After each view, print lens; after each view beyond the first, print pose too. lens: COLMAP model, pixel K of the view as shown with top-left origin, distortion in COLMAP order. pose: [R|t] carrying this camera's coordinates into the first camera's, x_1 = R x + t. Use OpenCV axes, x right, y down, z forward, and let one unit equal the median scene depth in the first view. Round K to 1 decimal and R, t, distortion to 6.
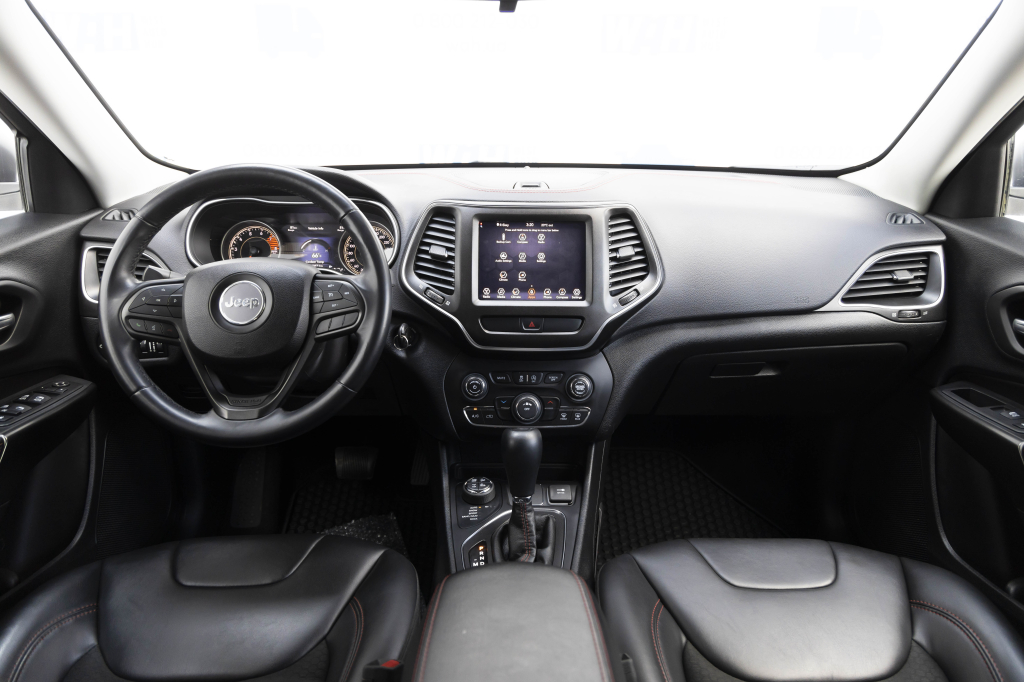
lens RADIAL K [[693.4, 0, 512.0], [0, 693.4, 341.0], [0, 0, 1]] dist [0.001195, 0.000125]
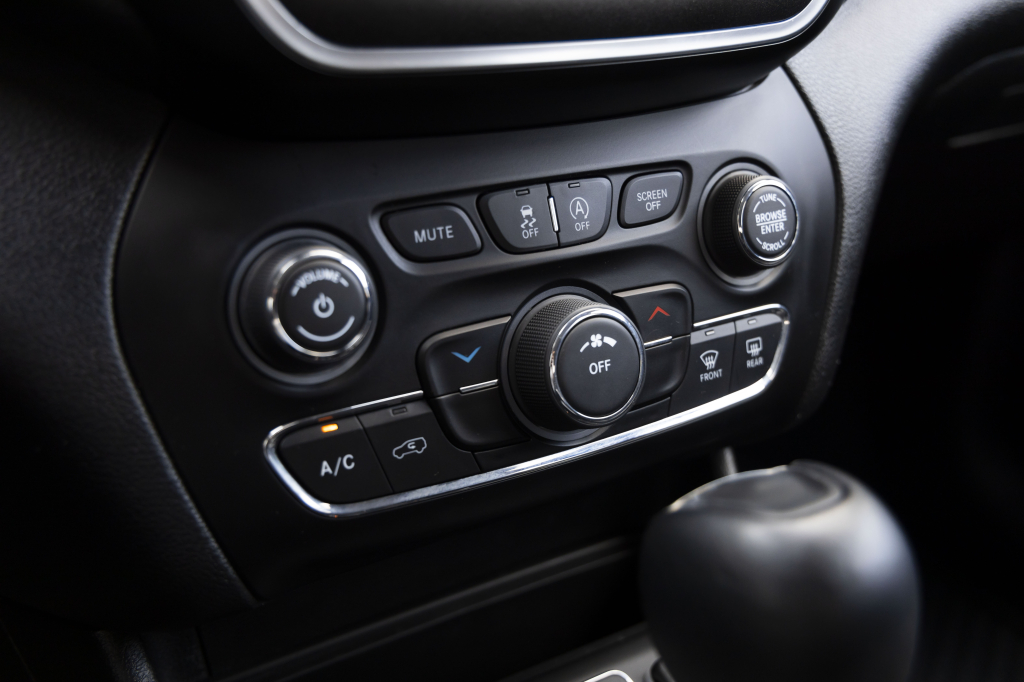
lens RADIAL K [[1037.2, 0, 512.0], [0, 1037.2, 341.0], [0, 0, 1]] dist [-0.007681, -0.006192]
pose [[0.851012, -0.198216, 0.486301, -0.139044], [0.135503, 0.977555, 0.161325, 0.039502], [-0.507363, -0.071395, 0.858770, 0.749286]]
